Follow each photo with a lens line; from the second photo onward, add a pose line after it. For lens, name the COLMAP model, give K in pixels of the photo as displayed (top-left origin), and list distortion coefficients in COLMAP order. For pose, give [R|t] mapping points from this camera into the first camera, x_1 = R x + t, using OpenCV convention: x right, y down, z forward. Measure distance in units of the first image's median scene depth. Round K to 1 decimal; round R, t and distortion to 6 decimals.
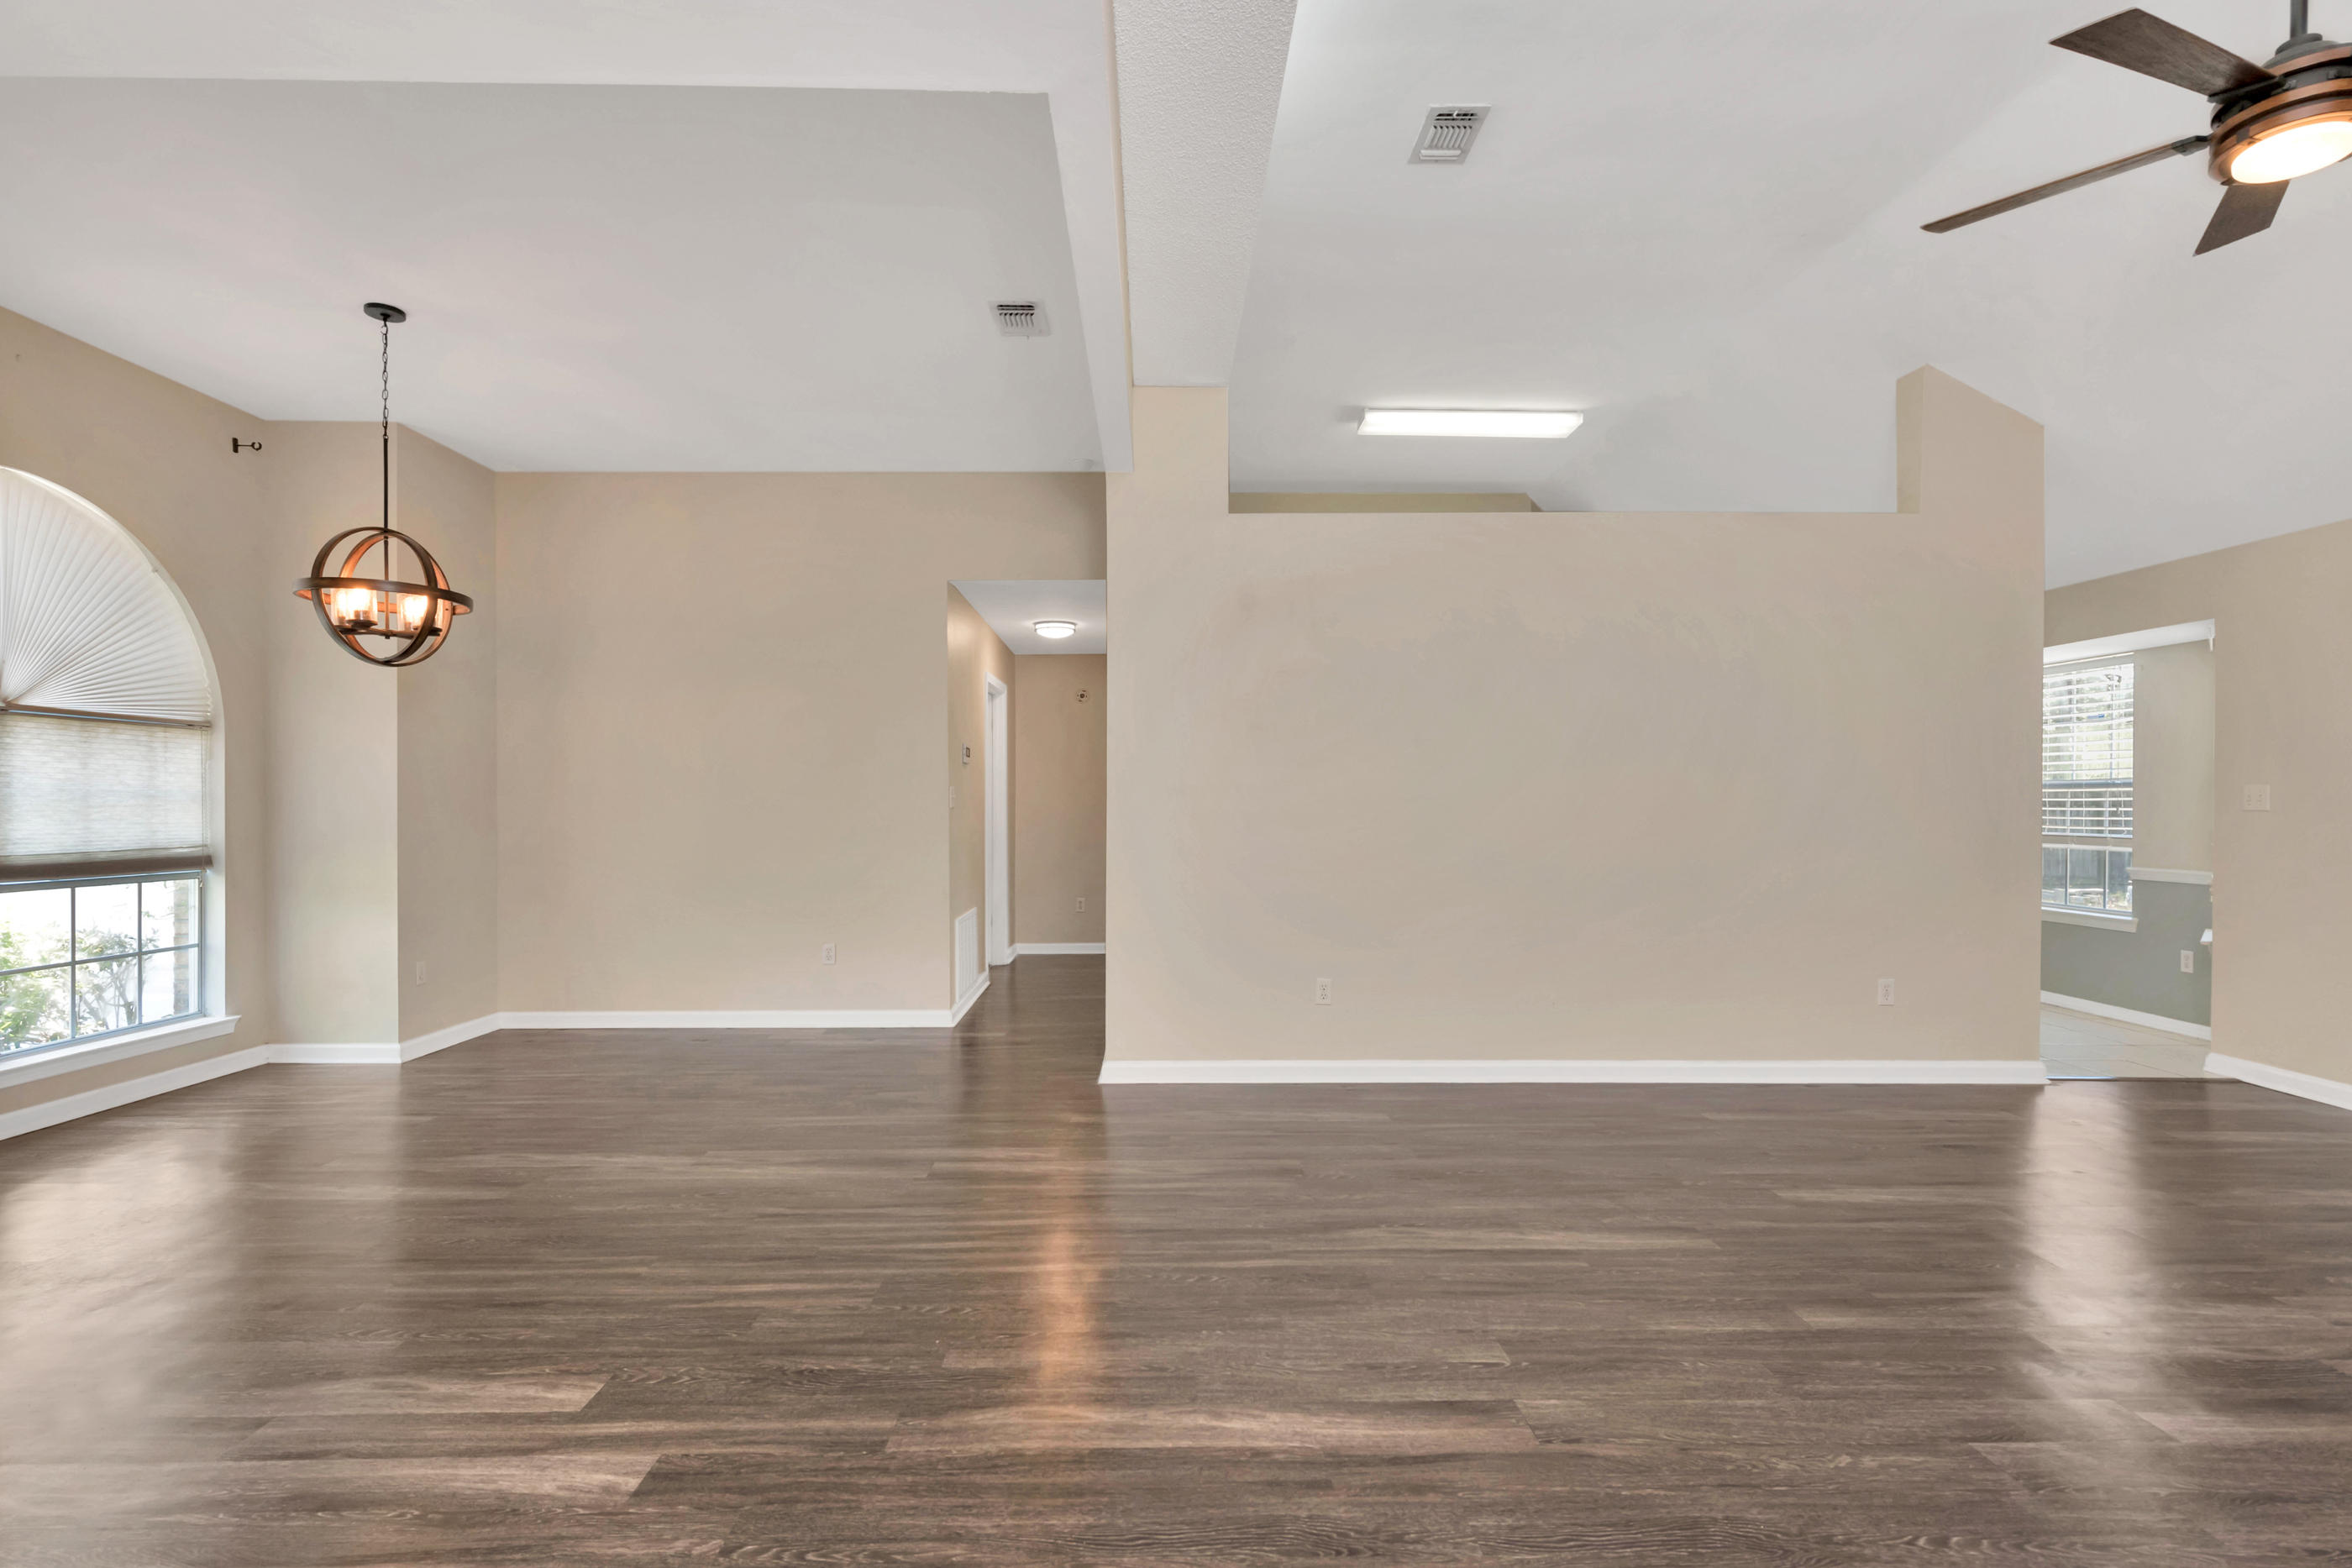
lens RADIAL K [[1187.2, 0, 1176.0], [0, 1187.2, 784.0], [0, 0, 1]] dist [0.000054, 0.000125]
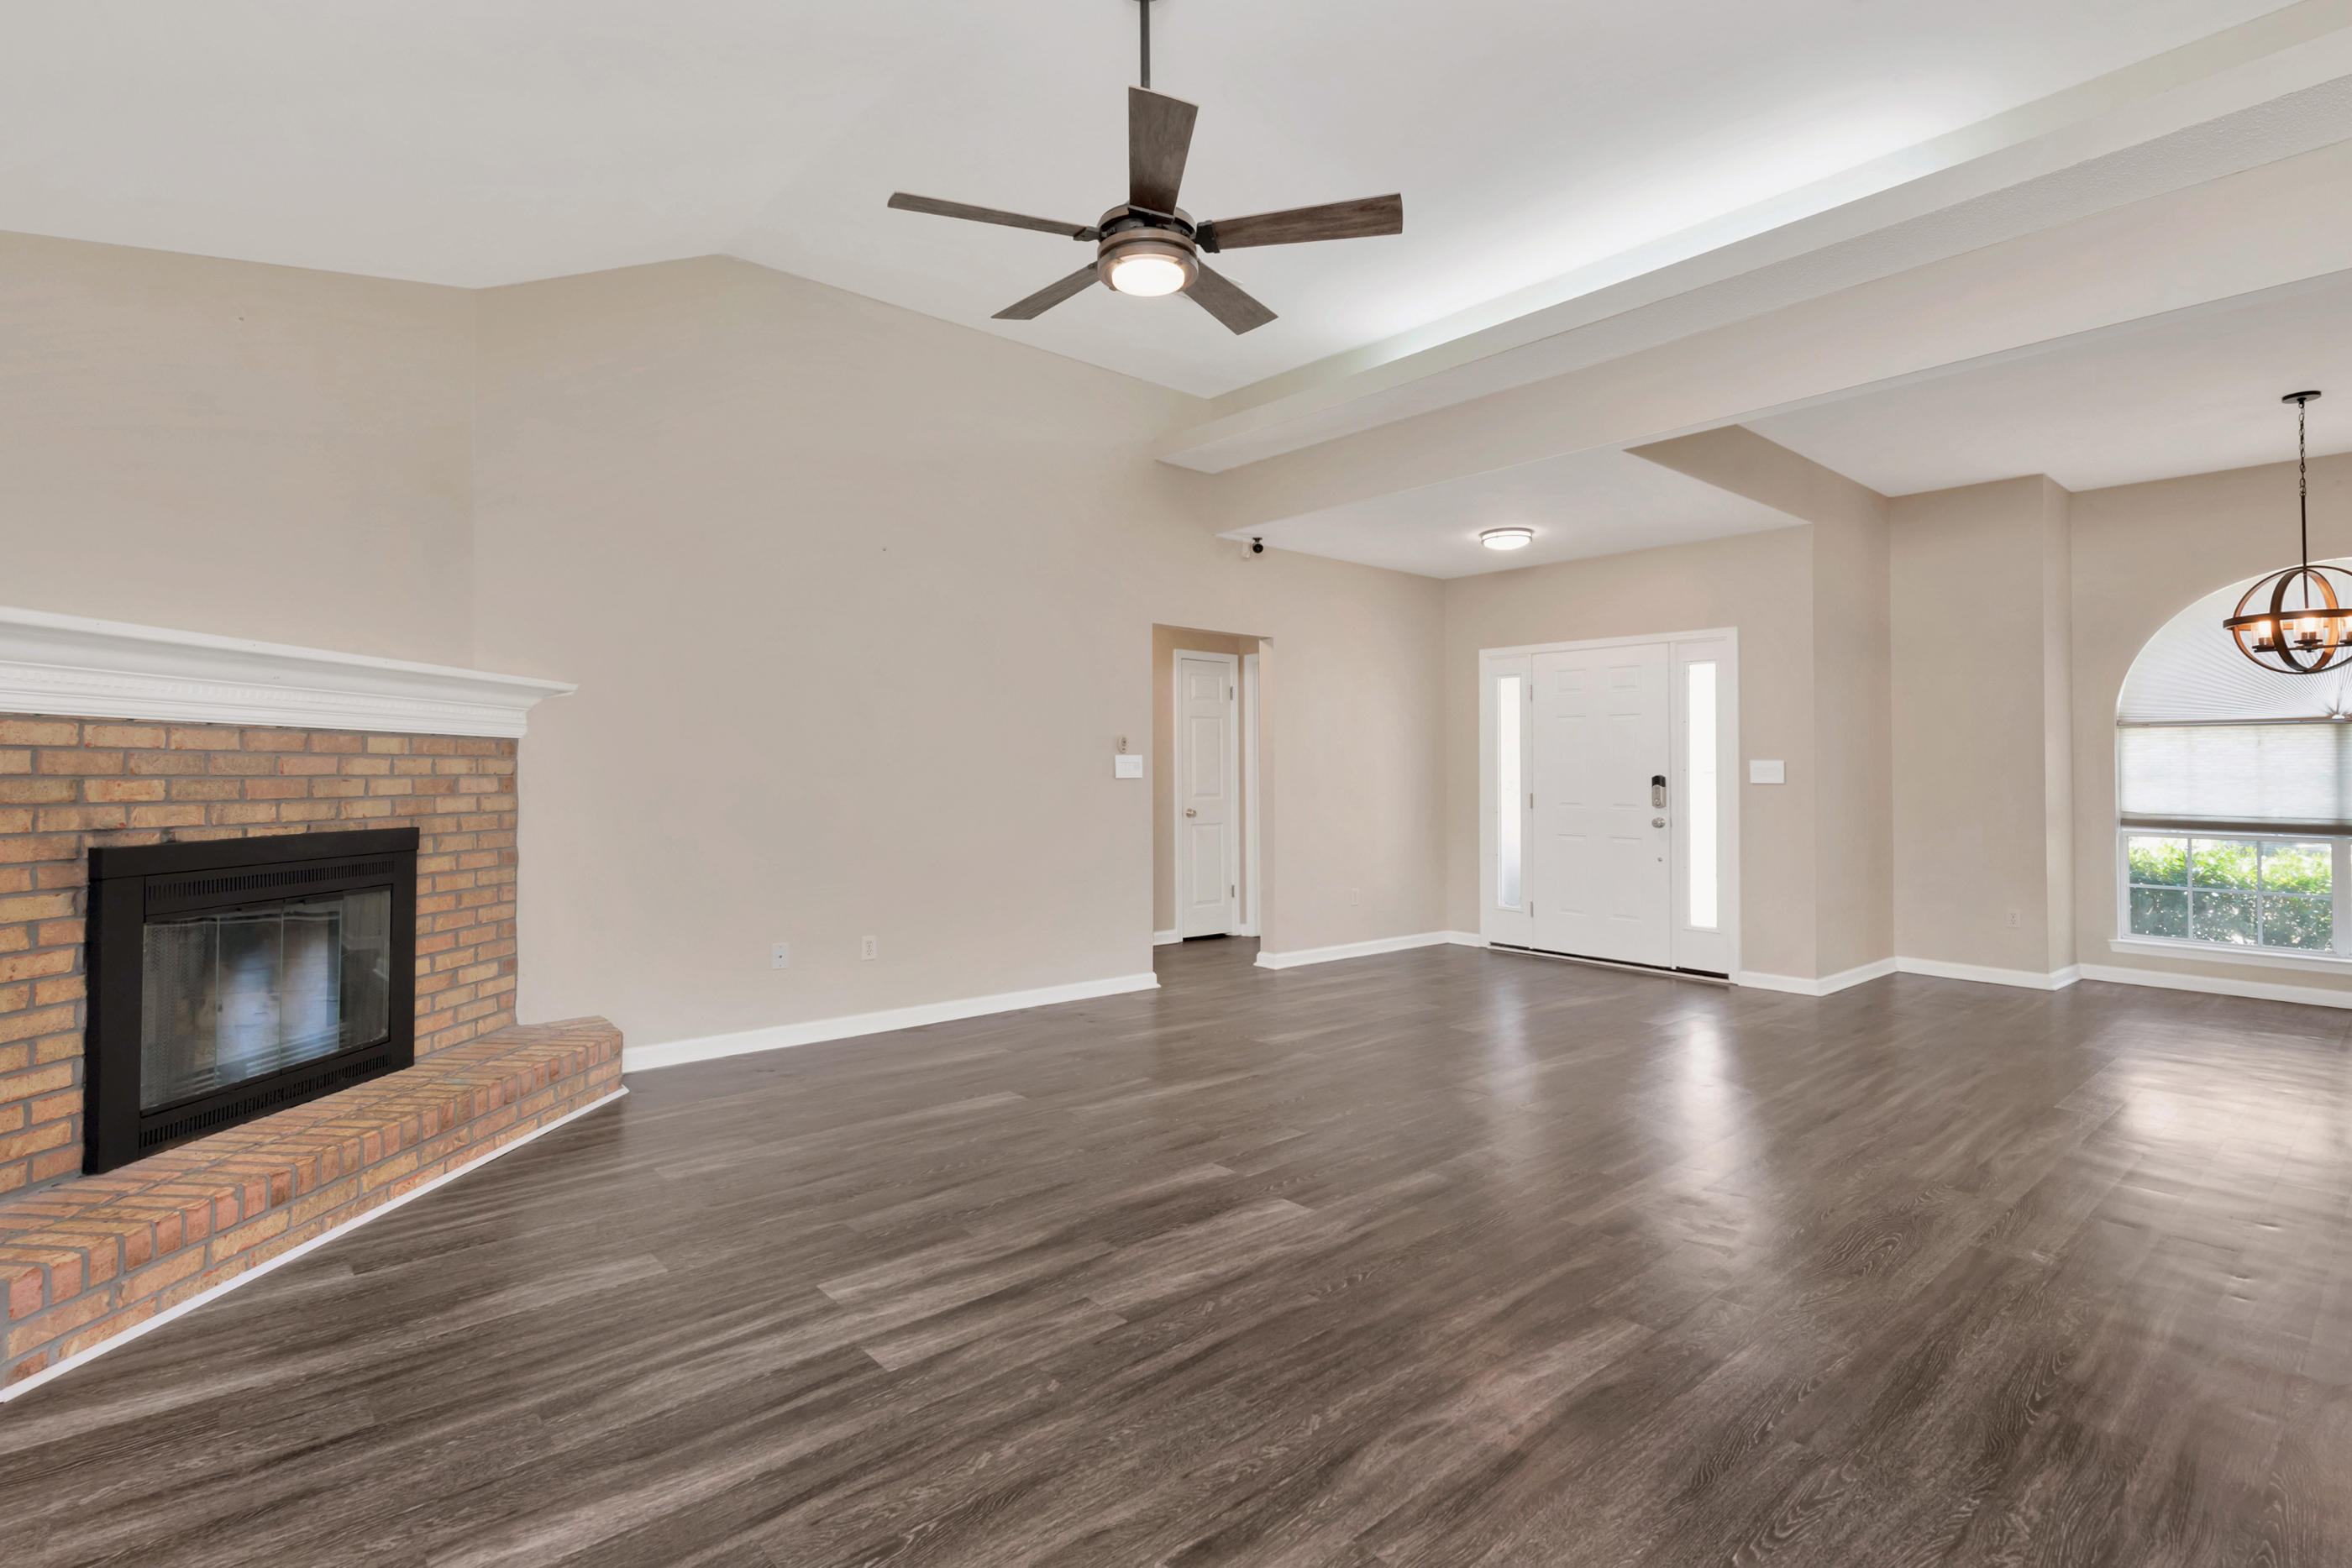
lens RADIAL K [[1059.8, 0, 1176.0], [0, 1059.8, 784.0], [0, 0, 1]] dist [-0.000975, -0.000133]
pose [[-0.781141, 0.001435, -0.624353, 1.645909], [-0.000204, 0.999997, 0.002553, 0.019334], [0.624355, 0.002122, -0.781138, 1.919433]]
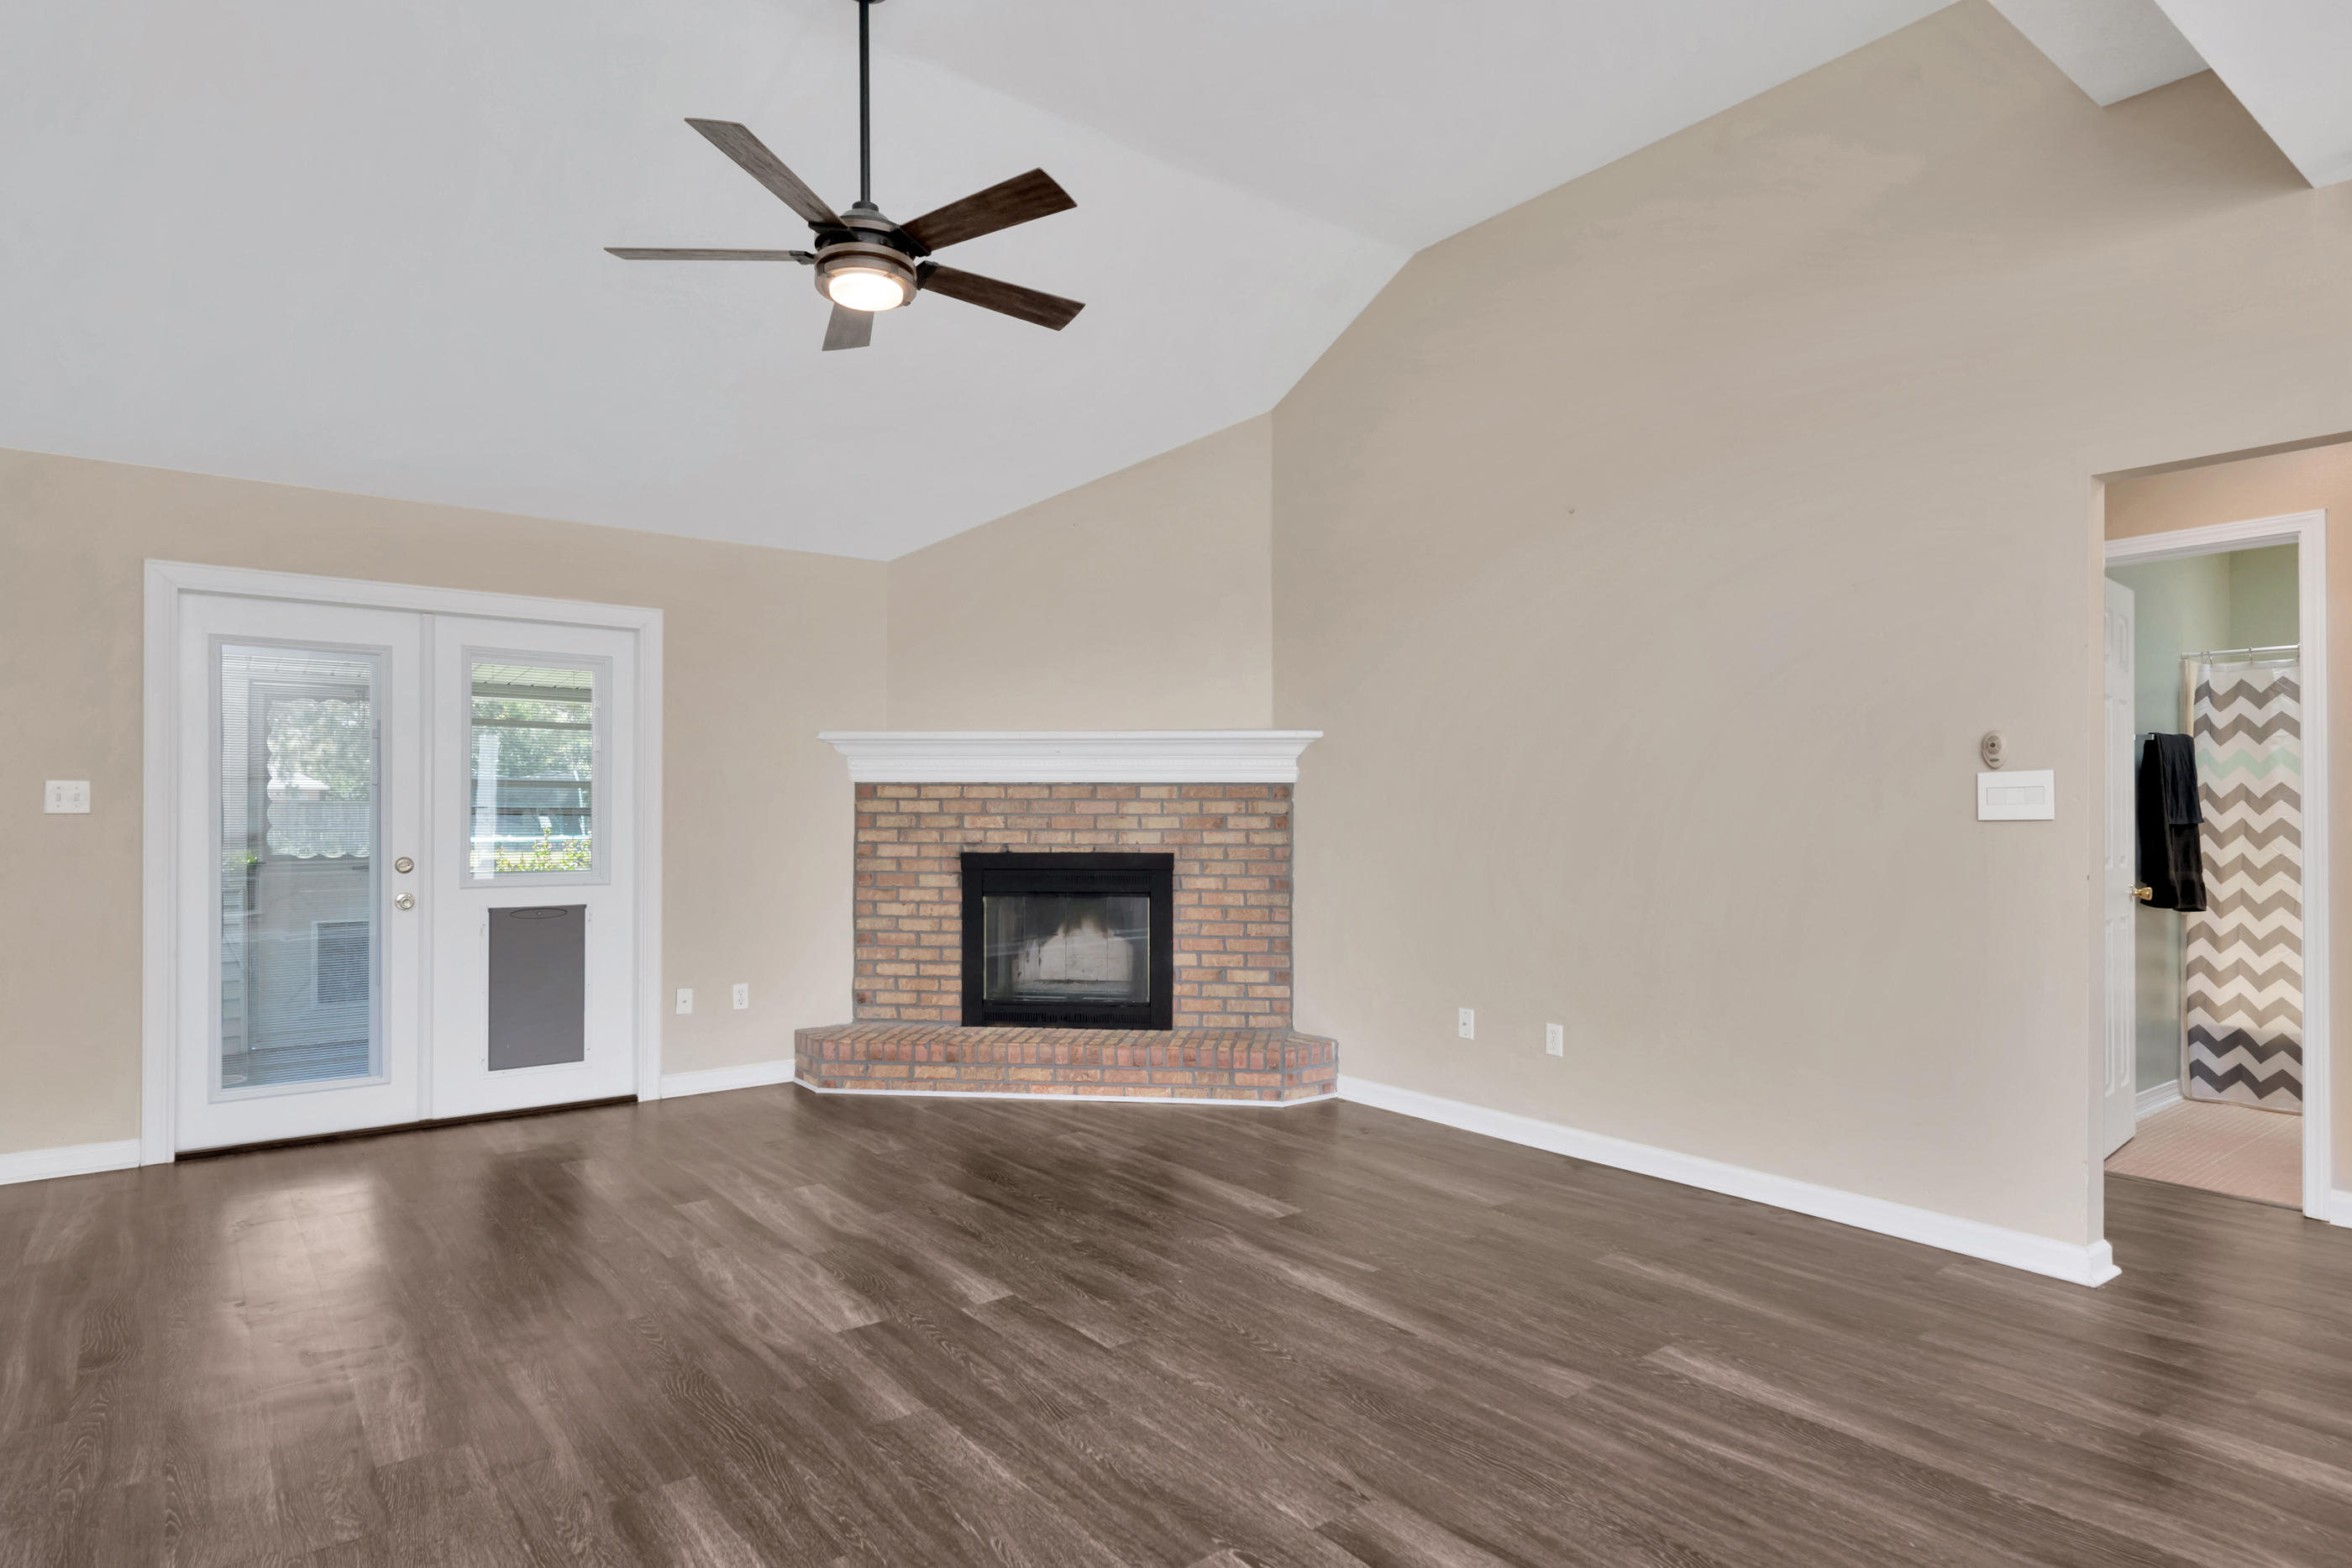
lens RADIAL K [[1287.7, 0, 1159.2], [0, 1287.7, 838.7], [0, 0, 1]] dist [-0.000436, -0.002167]
pose [[-0.597275, -0.018014, 0.801835, -0.353958], [-0.009220, 0.999836, 0.015595, 0.019665], [-0.801984, 0.001922, -0.597343, 1.560178]]
